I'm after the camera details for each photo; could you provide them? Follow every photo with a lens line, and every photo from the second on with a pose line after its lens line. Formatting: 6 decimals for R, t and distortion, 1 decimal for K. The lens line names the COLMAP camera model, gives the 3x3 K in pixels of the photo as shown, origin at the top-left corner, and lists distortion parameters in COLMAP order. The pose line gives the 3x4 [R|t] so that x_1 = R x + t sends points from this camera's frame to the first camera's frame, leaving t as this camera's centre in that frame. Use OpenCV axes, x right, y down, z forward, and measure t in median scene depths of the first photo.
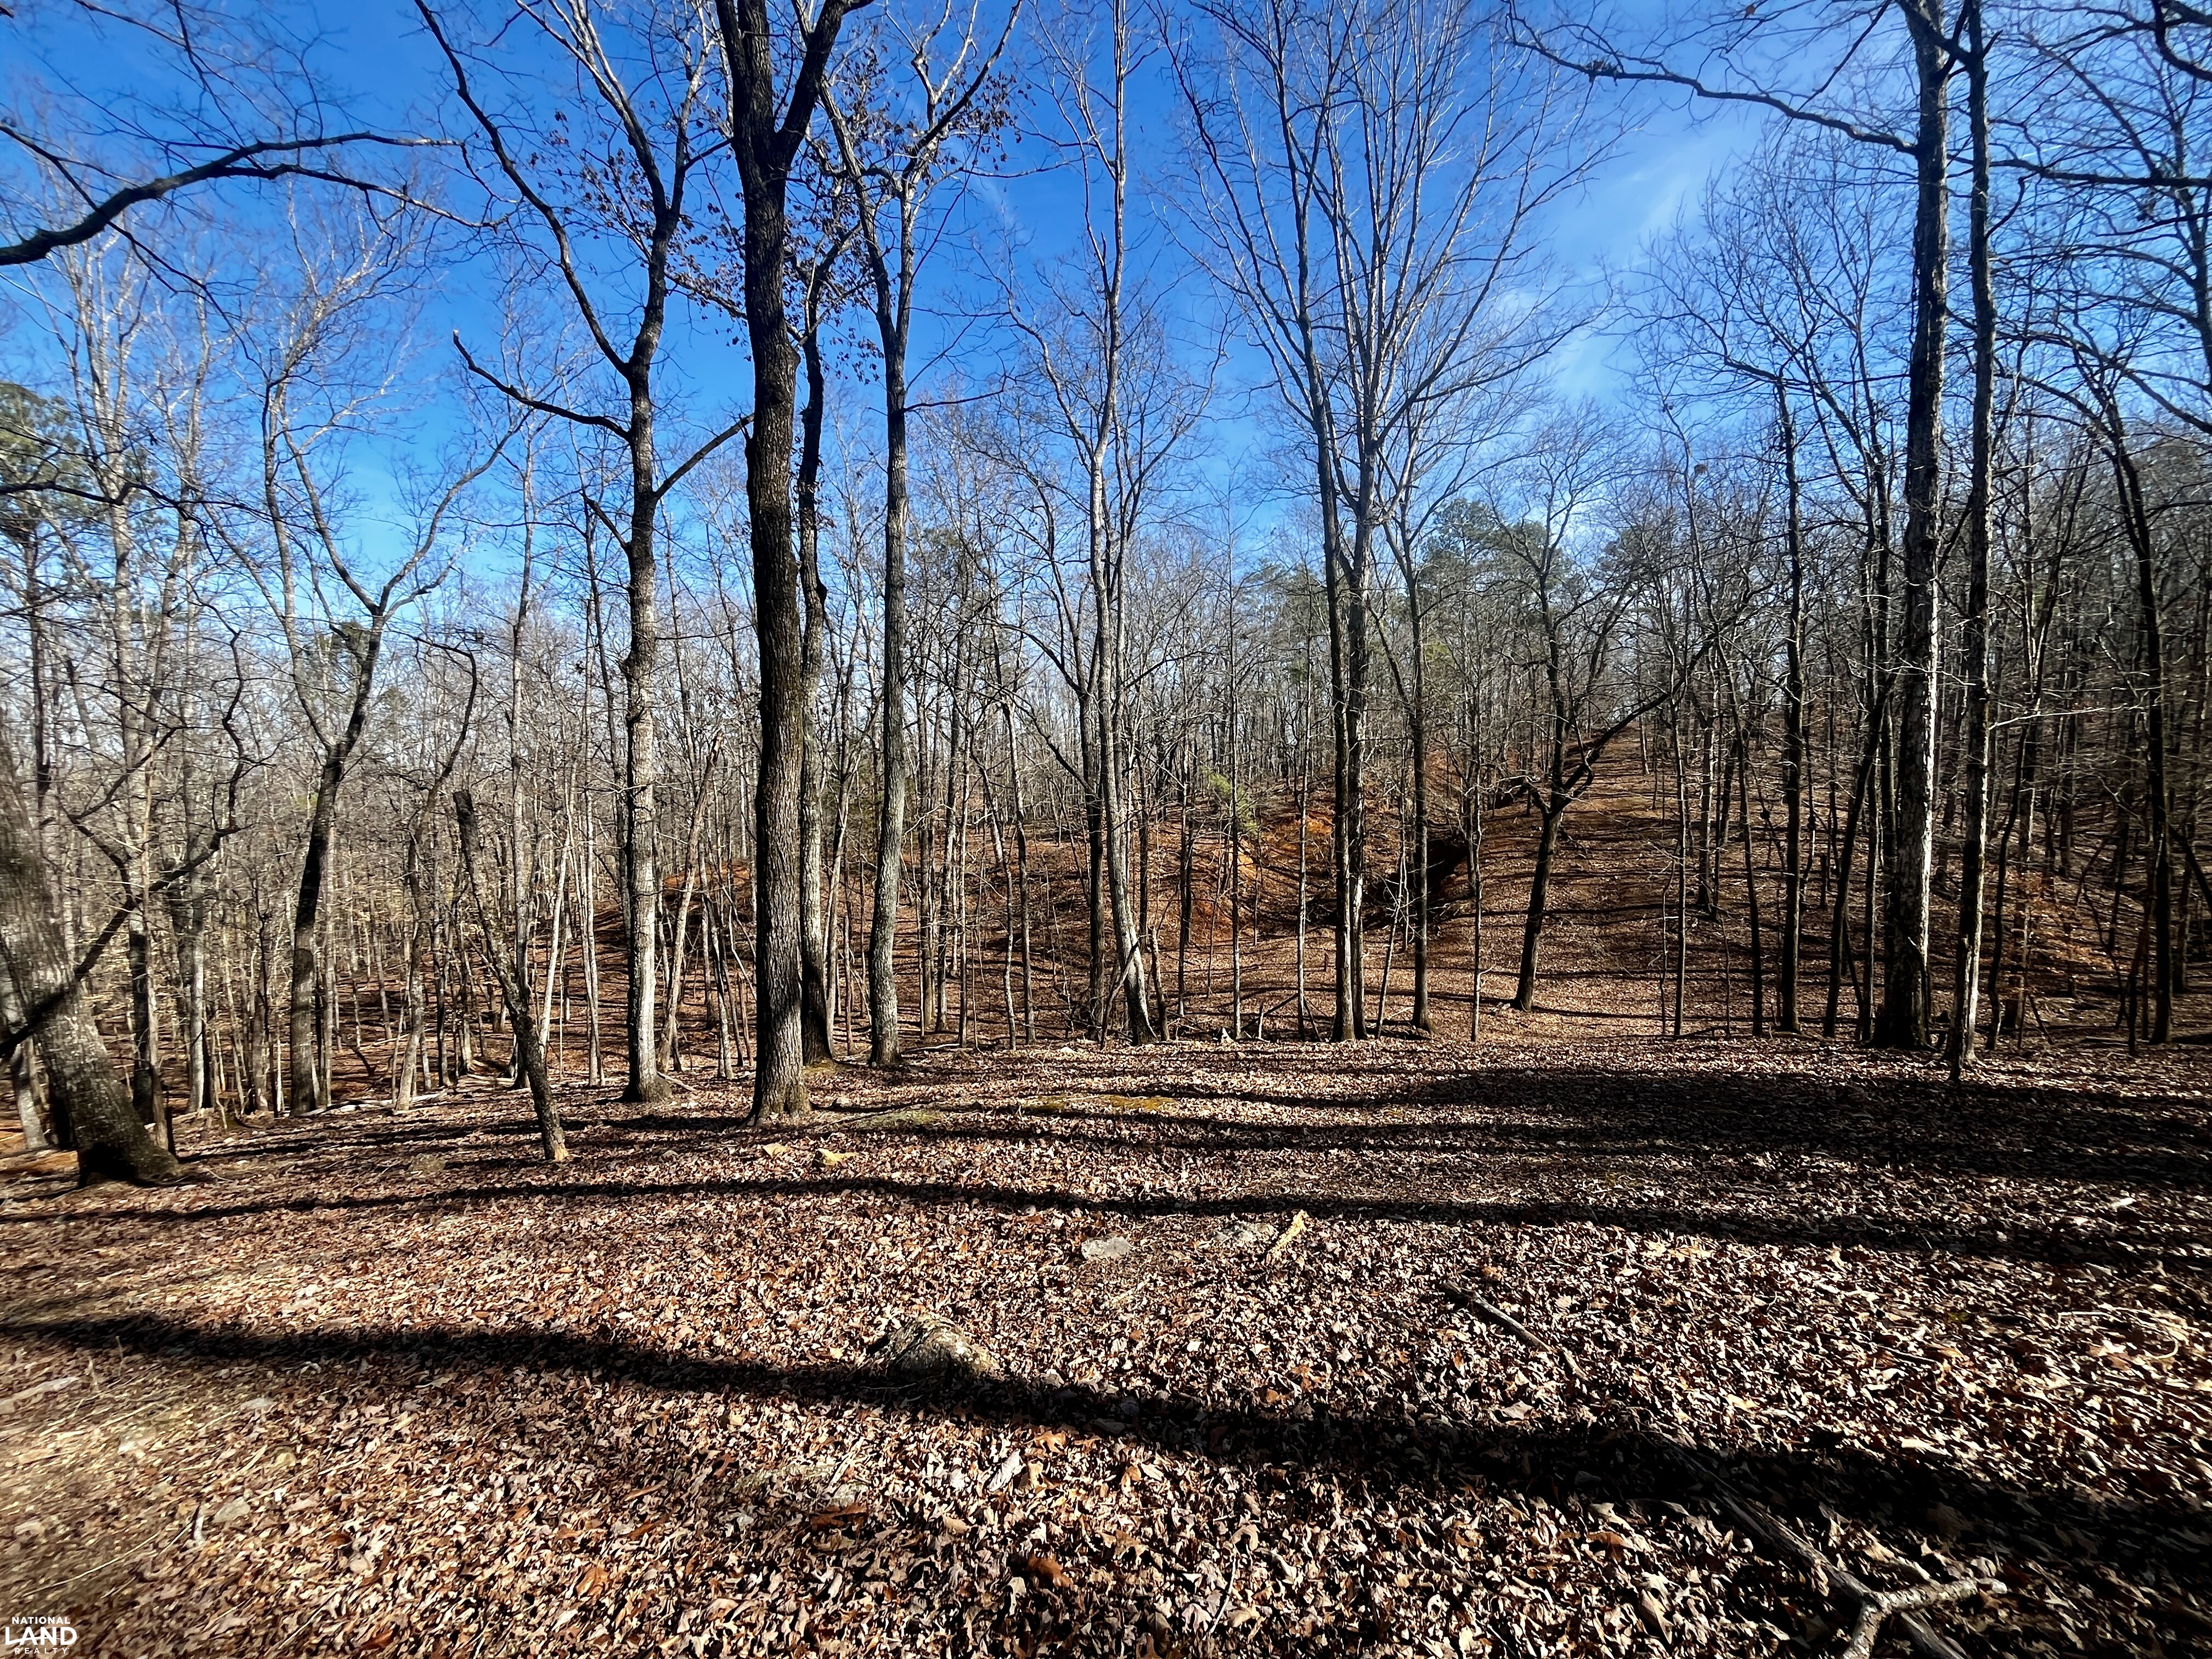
lens RADIAL K [[897.0, 0, 1109.7], [0, 897.0, 819.7], [0, 0, 1]] dist [-0.003765, 0.000102]
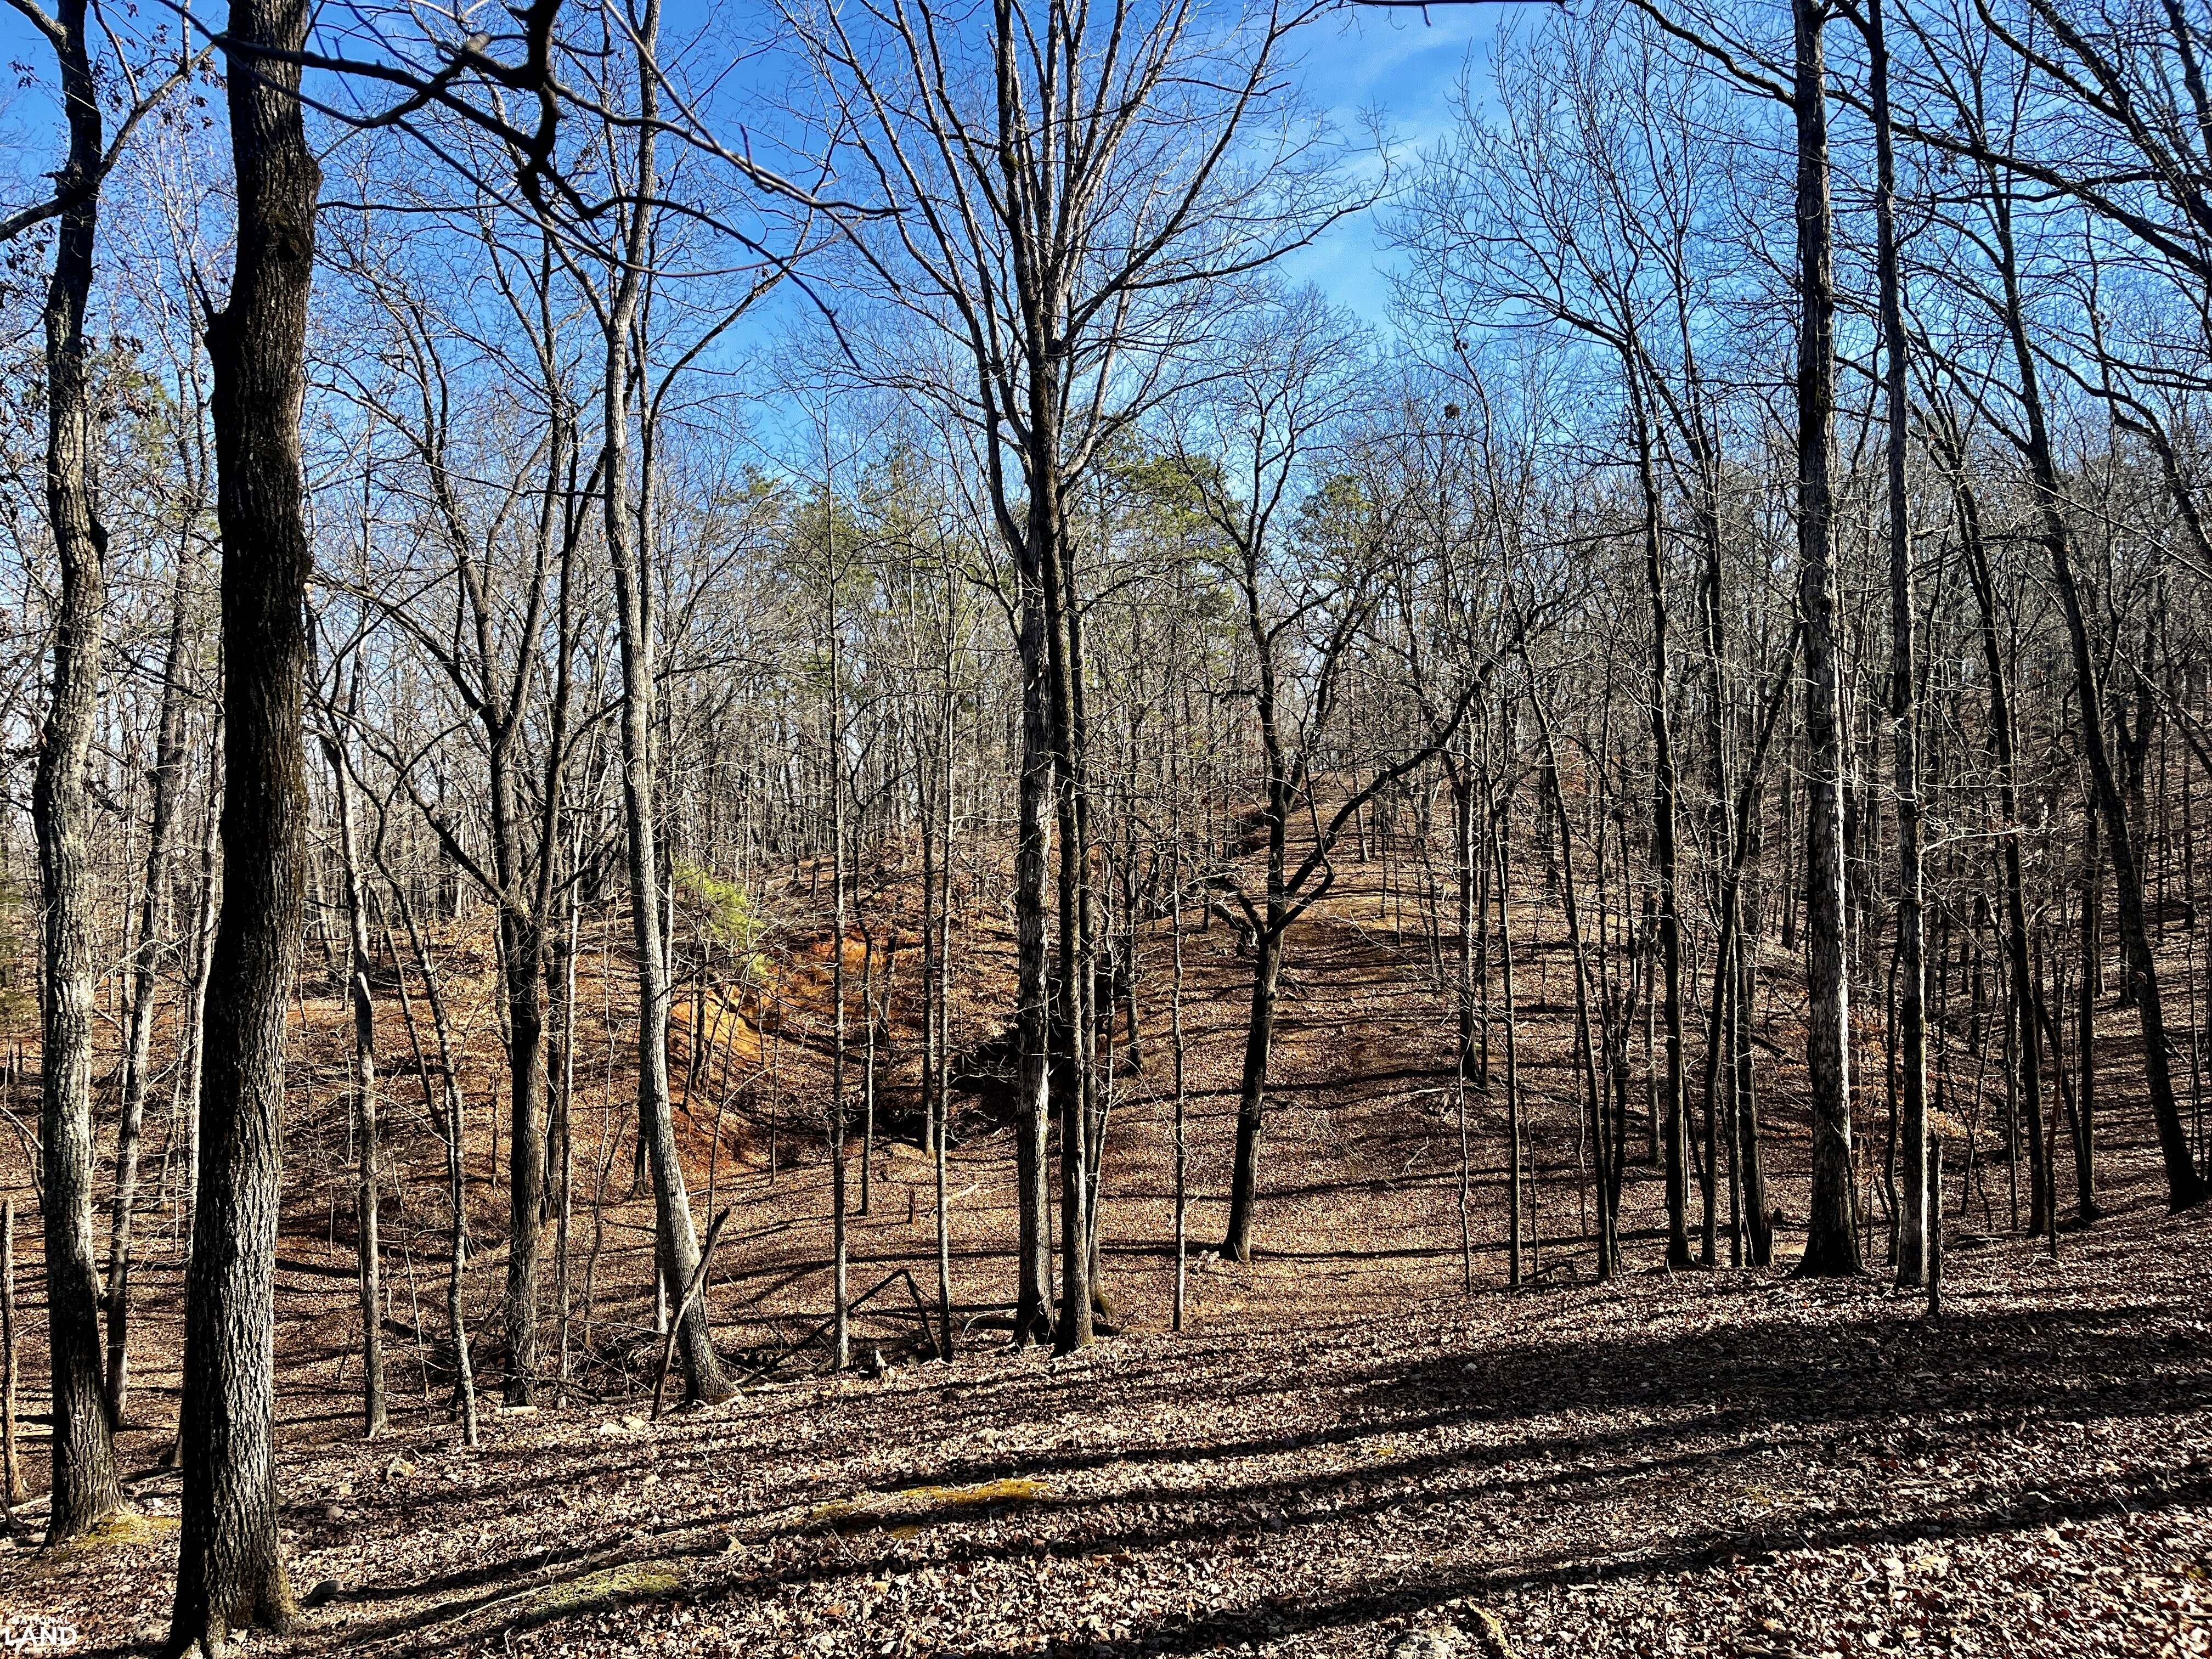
lens RADIAL K [[1662.1, 0, 1103.3], [0, 1662.1, 831.8], [0, 0, 1]] dist [0.000637, -0.017620]
pose [[0.919483, 0.006516, 0.393075, -0.124802], [0.017778, 0.998151, -0.058134, -0.023394], [-0.392727, 0.060441, 0.917667, -0.031709]]
